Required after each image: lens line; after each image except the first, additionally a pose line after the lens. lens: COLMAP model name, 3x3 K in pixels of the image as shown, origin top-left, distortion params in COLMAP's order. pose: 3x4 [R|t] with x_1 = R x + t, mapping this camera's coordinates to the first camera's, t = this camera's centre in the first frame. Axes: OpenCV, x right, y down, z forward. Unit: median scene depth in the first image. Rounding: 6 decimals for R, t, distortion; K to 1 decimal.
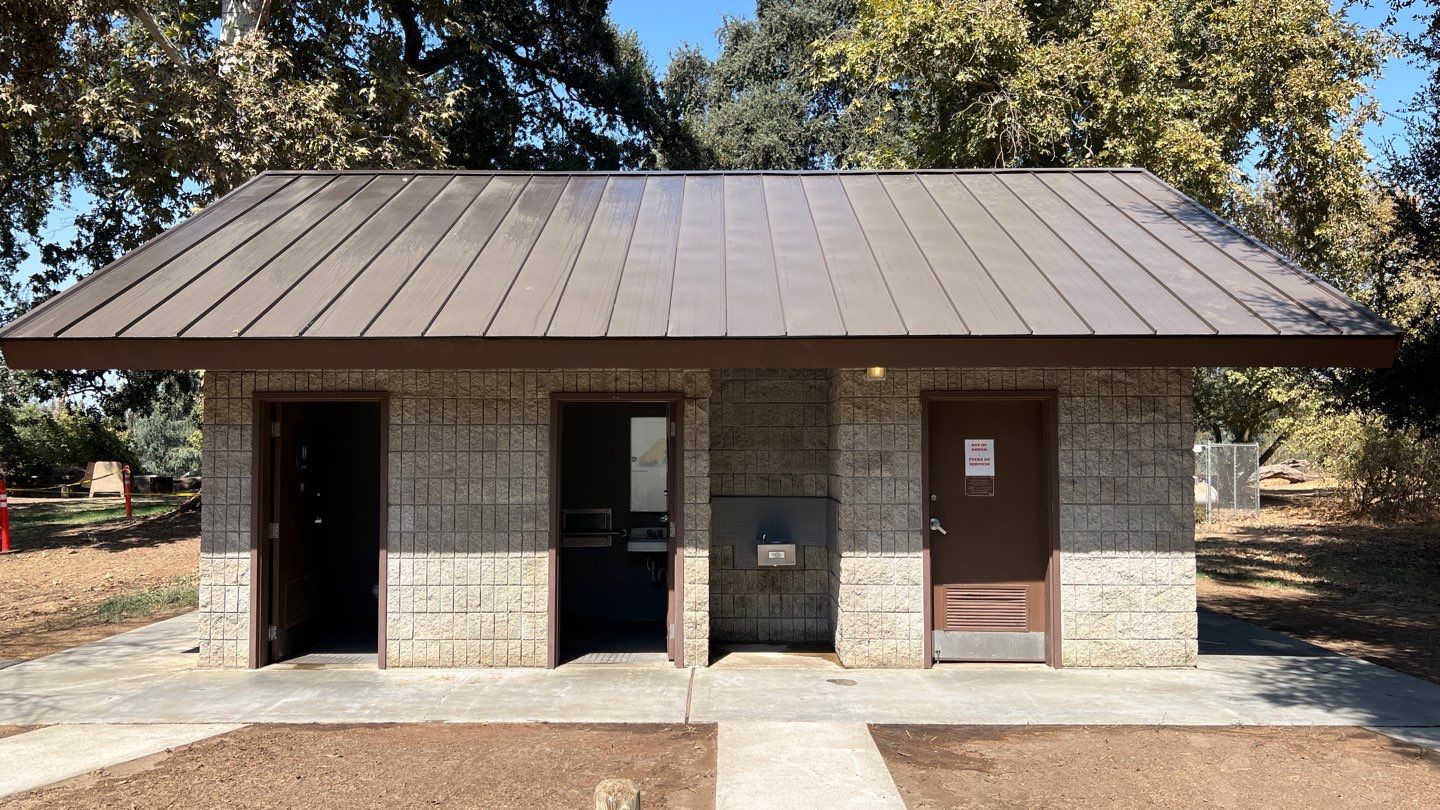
lens RADIAL K [[1126.6, 0, 720.0], [0, 1126.6, 405.0], [0, 0, 1]] dist [0.015815, -0.063063]
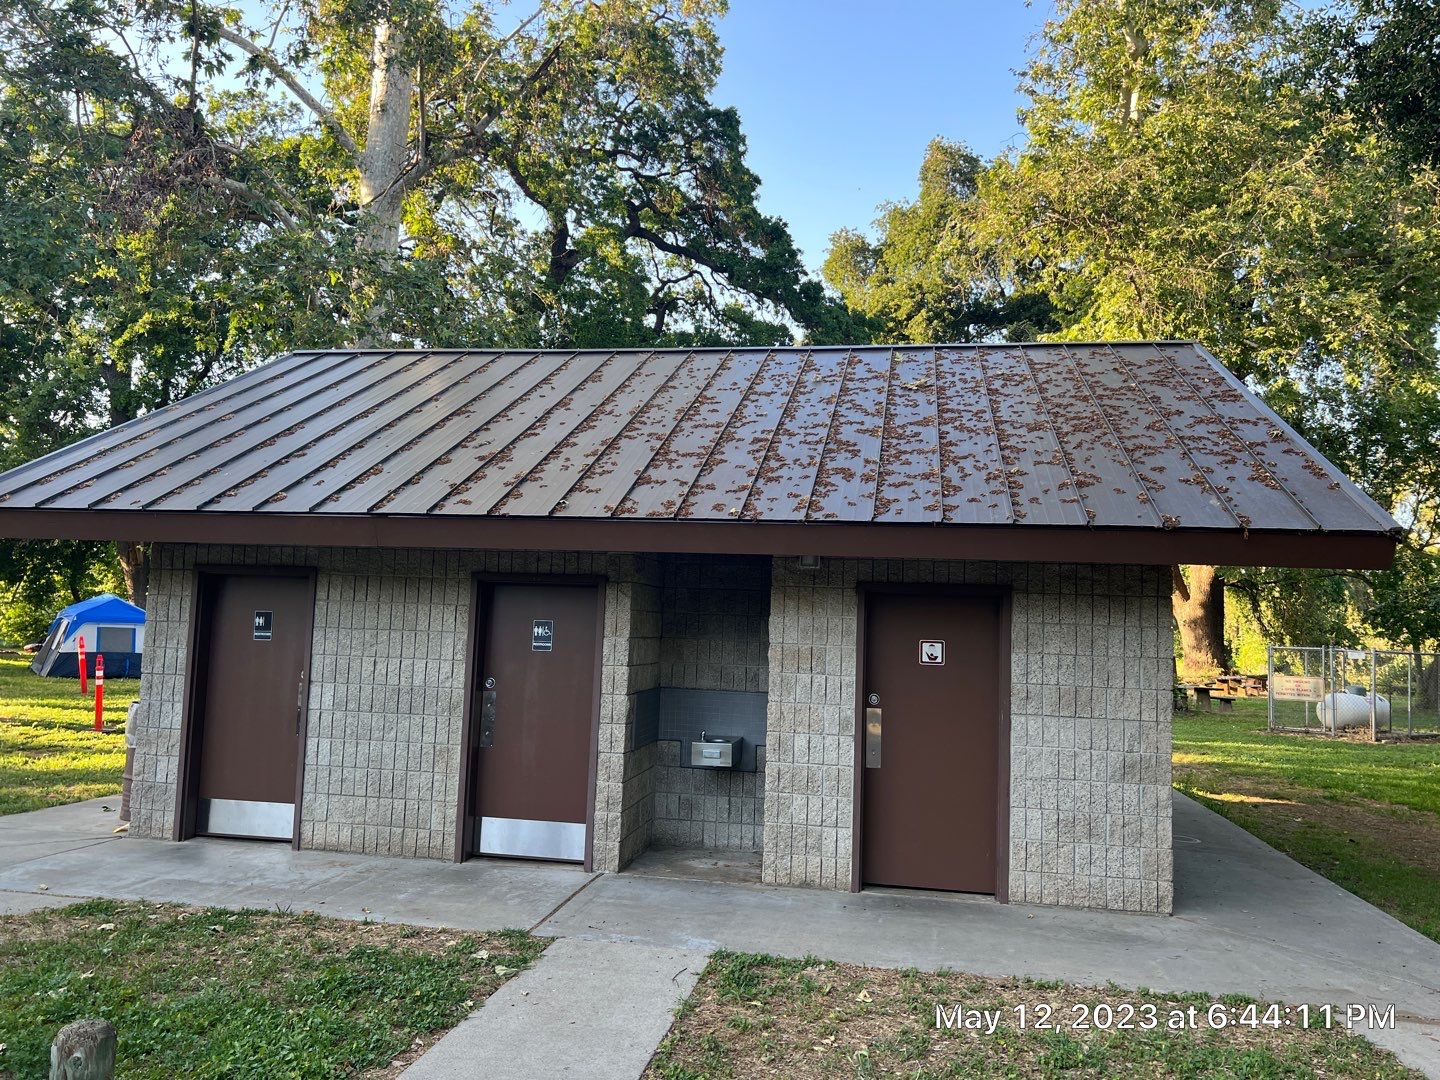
lens RADIAL K [[1122.5, 0, 723.1], [0, 1122.5, 568.8], [0, 0, 1]] dist [-0.001941, -0.001437]
pose [[0.985823, 0.027245, -0.165562, 0.062165], [-0.030316, 0.999412, -0.016047, -0.001241], [0.165027, 0.020839, 0.986069, 0.028795]]
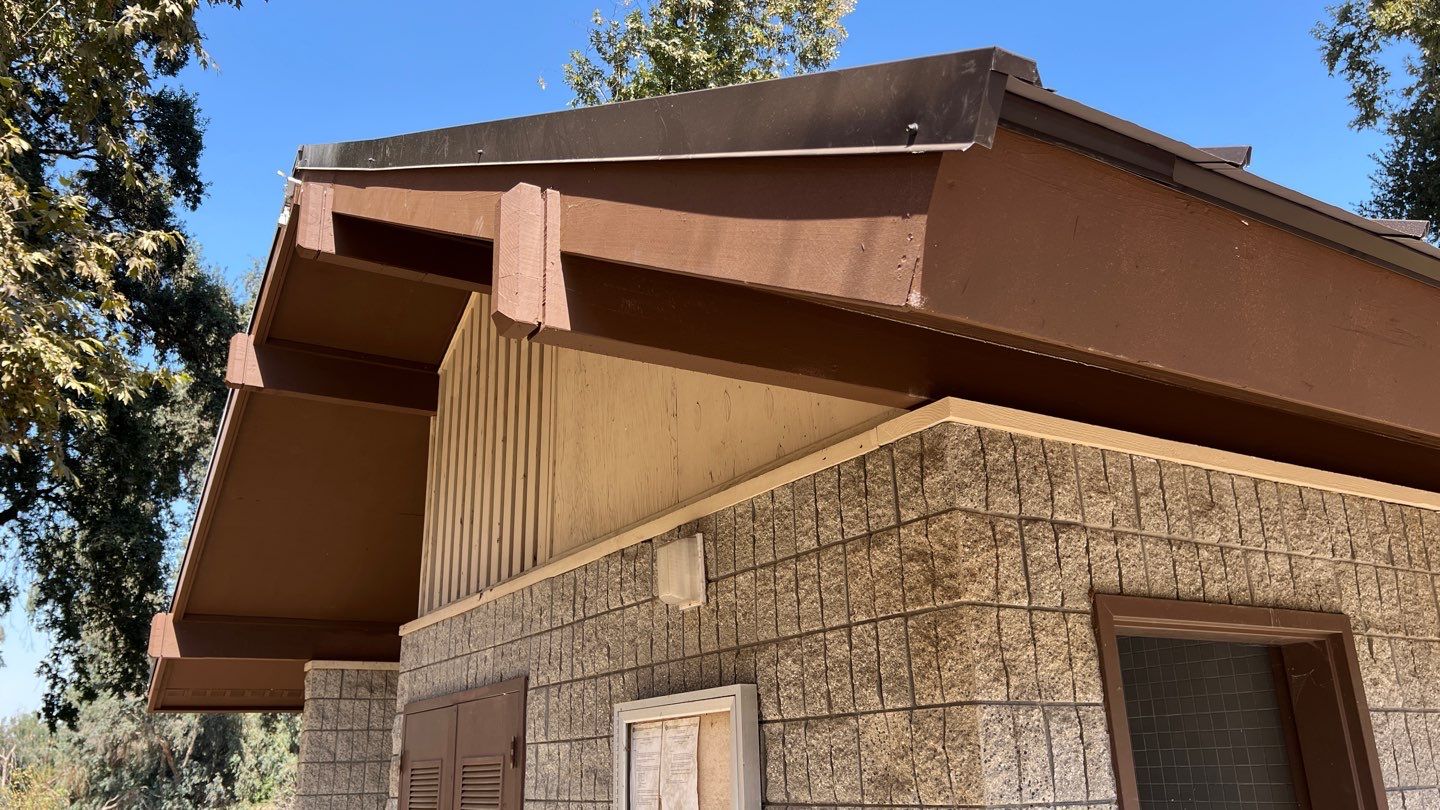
lens RADIAL K [[1095.0, 0, 720.0], [0, 1095.0, 405.0], [0, 0, 1]] dist [0.049458, -0.056467]
pose [[0.866746, 0.140086, 0.478672, -0.206563], [0.000110, 0.959691, -0.281057, 0.007357], [-0.498750, 0.243658, 0.831793, 0.253078]]
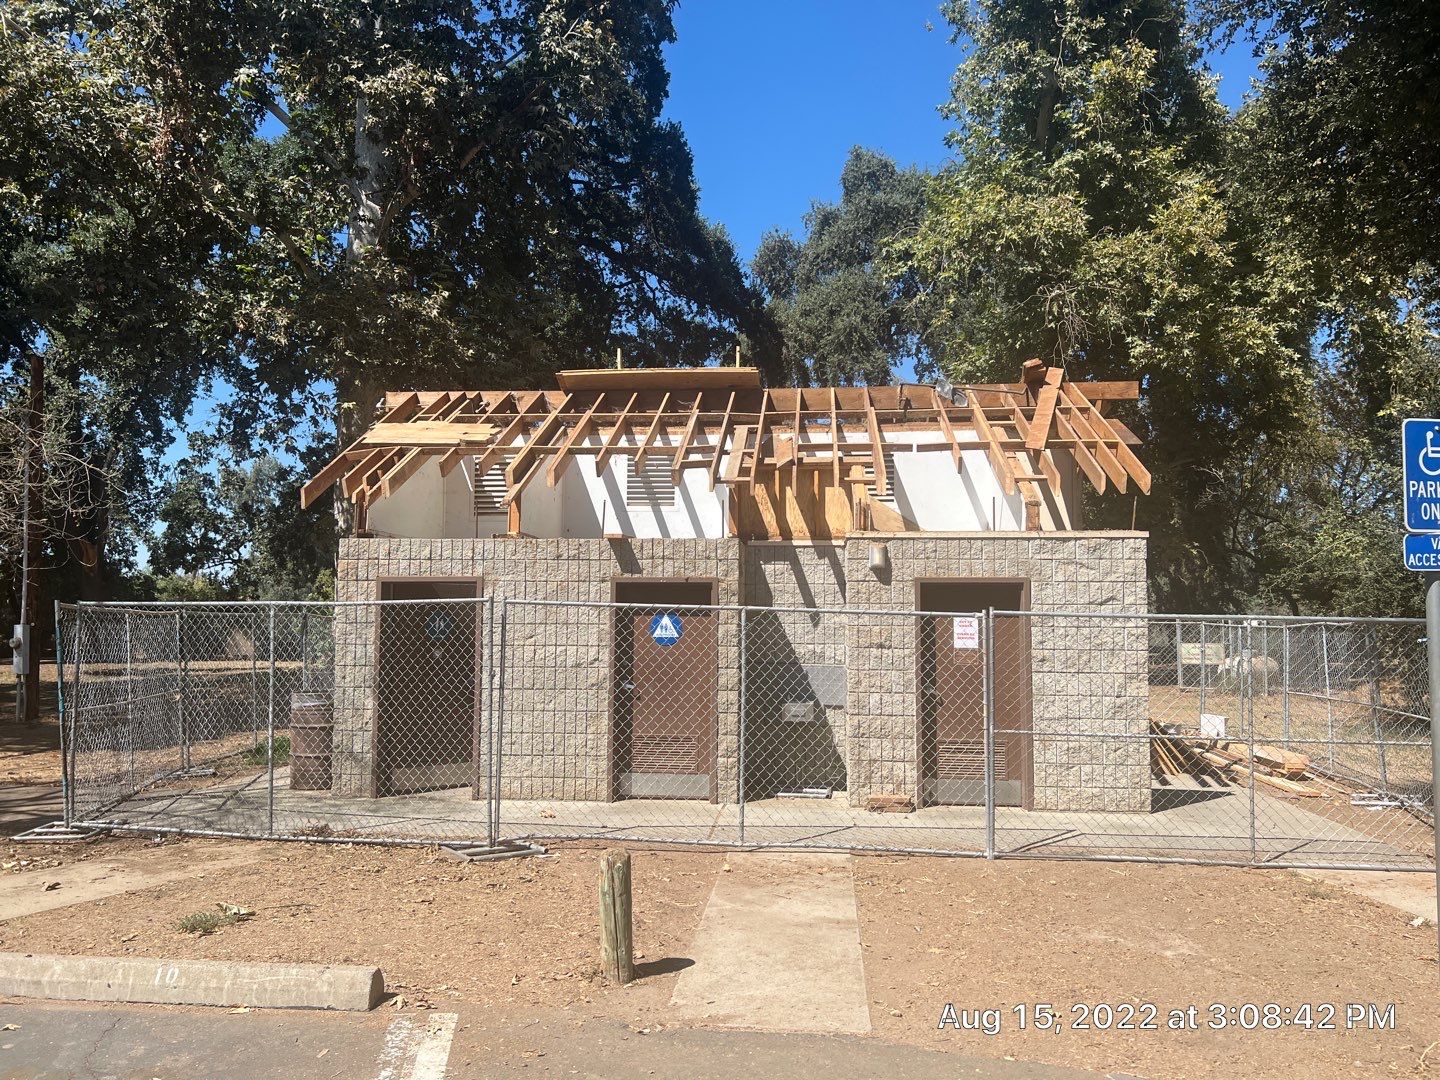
lens RADIAL K [[1119.4, 0, 720.0], [0, 1119.4, 540.0], [0, 0, 1]] dist [0.041952, -0.162795]
pose [[0.996052, 0.000888, -0.088762, 0.021934], [-0.003555, 0.999547, -0.029893, -0.004328], [0.088695, 0.030090, 0.995604, -0.060167]]
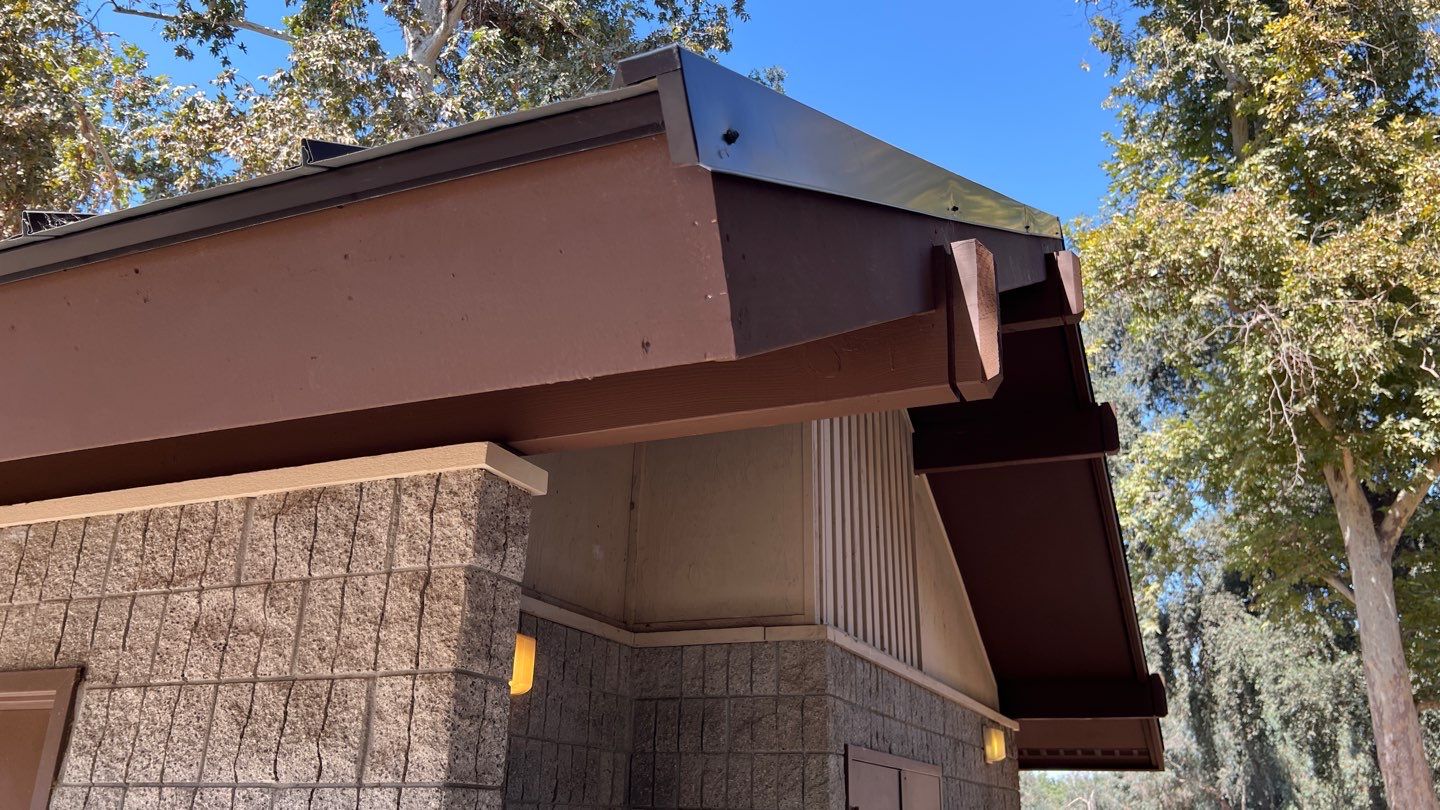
lens RADIAL K [[1095.0, 0, 720.0], [0, 1095.0, 405.0], [0, 0, 1]] dist [0.049458, -0.056467]
pose [[0.916285, -0.121933, -0.381515, 0.179303], [-0.005270, 0.948781, -0.315889, 0.003949], [0.400492, 0.291455, 0.868712, 0.248654]]
